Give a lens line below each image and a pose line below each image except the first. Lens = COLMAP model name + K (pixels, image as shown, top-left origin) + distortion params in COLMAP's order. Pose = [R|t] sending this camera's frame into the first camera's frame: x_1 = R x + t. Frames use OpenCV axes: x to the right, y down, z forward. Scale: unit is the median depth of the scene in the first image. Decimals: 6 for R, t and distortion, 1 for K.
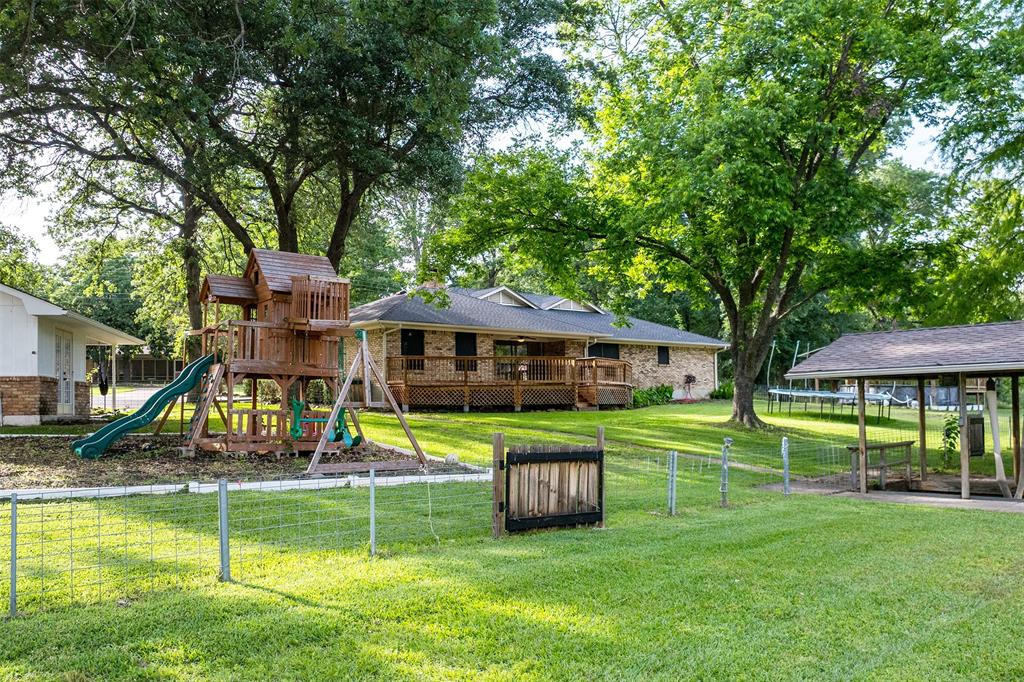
lens RADIAL K [[762.3, 0, 523.0], [0, 762.3, 378.6], [0, 0, 1]] dist [-0.007093, 0.005026]
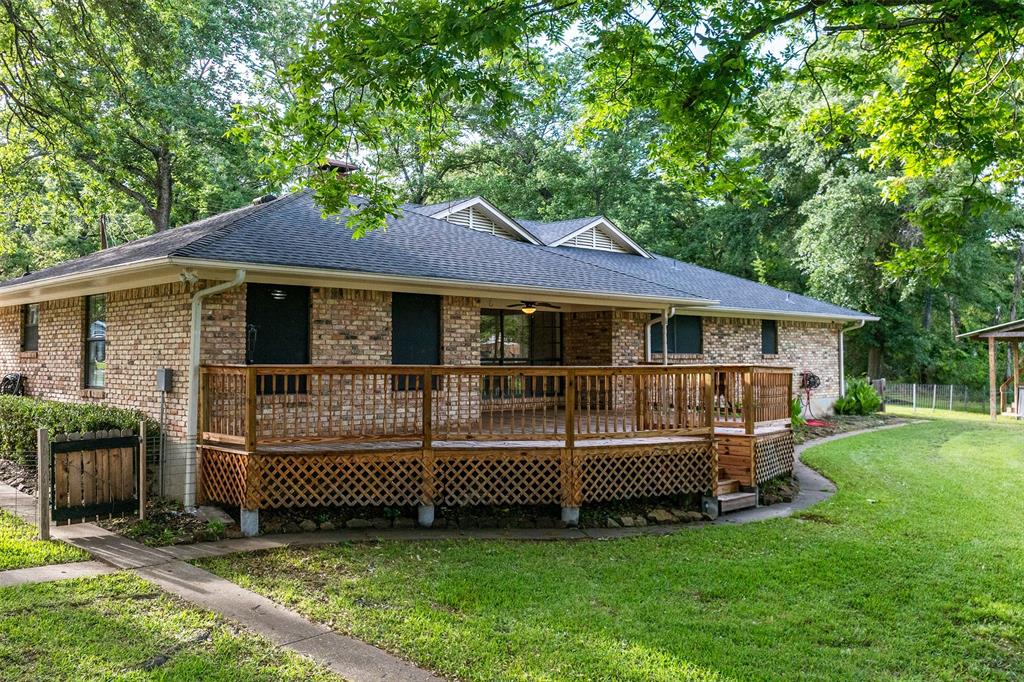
lens RADIAL K [[893.3, 0, 505.6], [0, 893.3, 343.2], [0, 0, 1]] dist [-0.017973, -0.007928]
pose [[0.997057, 0.014193, 0.075344, -0.069169], [-0.014913, 0.999848, 0.009007, -0.043090], [-0.075204, -0.010105, 0.997117, 0.574220]]
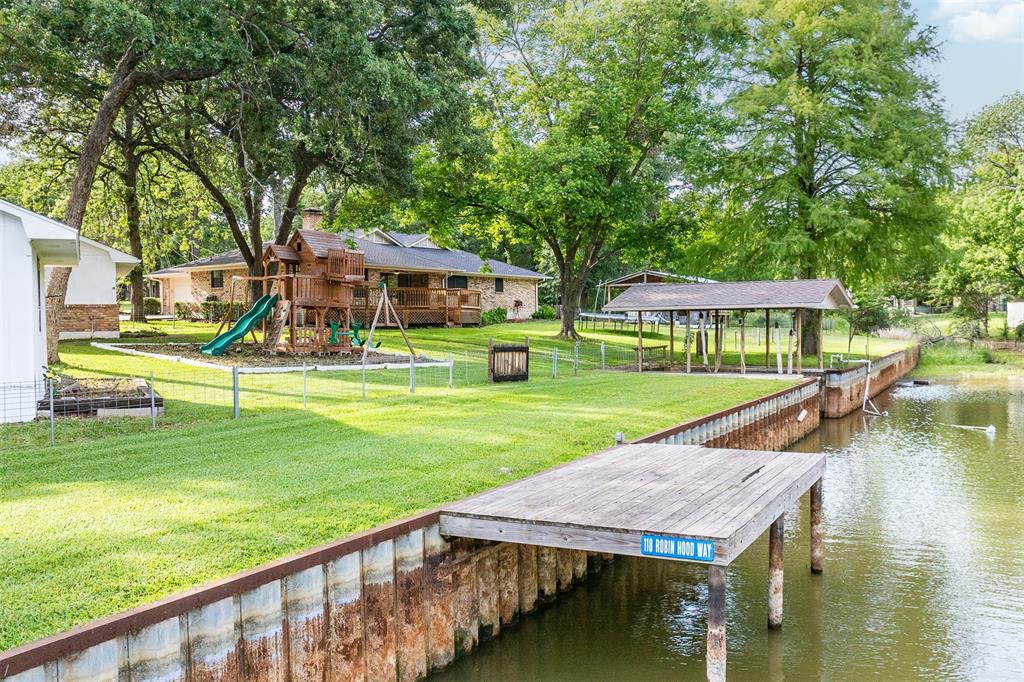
lens RADIAL K [[718.9, 0, 511.6], [0, 718.9, 342.1], [0, 0, 1]] dist [-0.002134, -0.000247]
pose [[0.971203, -0.003181, 0.238232, -0.127812], [-0.011692, 0.998070, 0.060992, -0.012725], [-0.237966, -0.062021, 0.969291, -0.288959]]
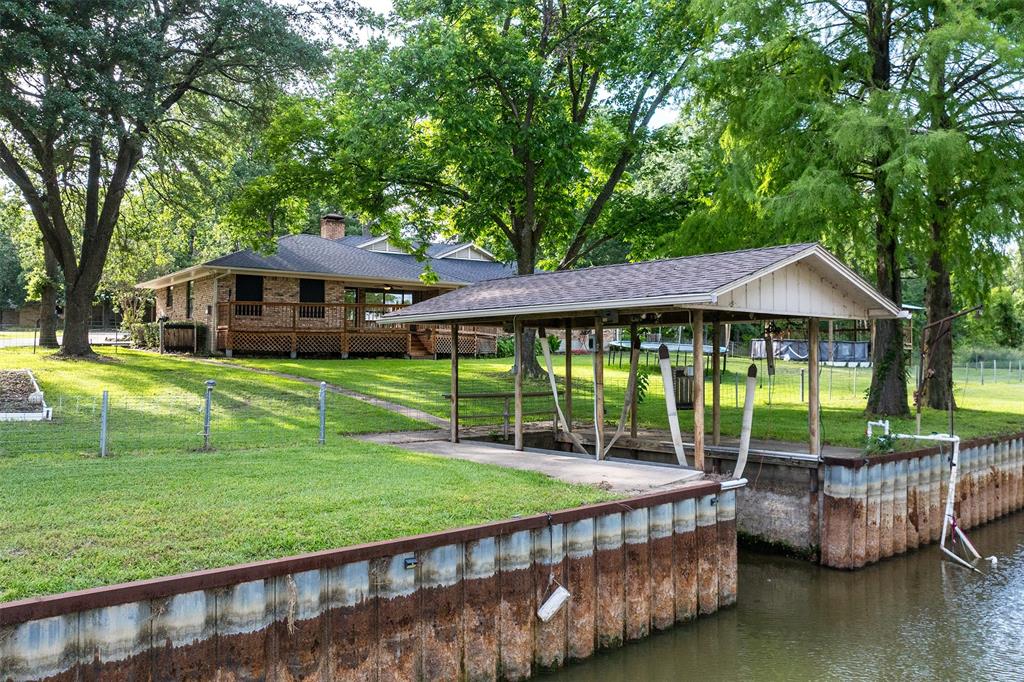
lens RADIAL K [[762.3, 0, 516.1], [0, 762.3, 339.3], [0, 0, 1]] dist [-0.007093, 0.005026]
pose [[0.999223, 0.016179, -0.035940, 0.249494], [-0.015745, 0.999800, 0.012333, 0.002026], [0.036133, -0.011758, 0.999278, 0.009536]]
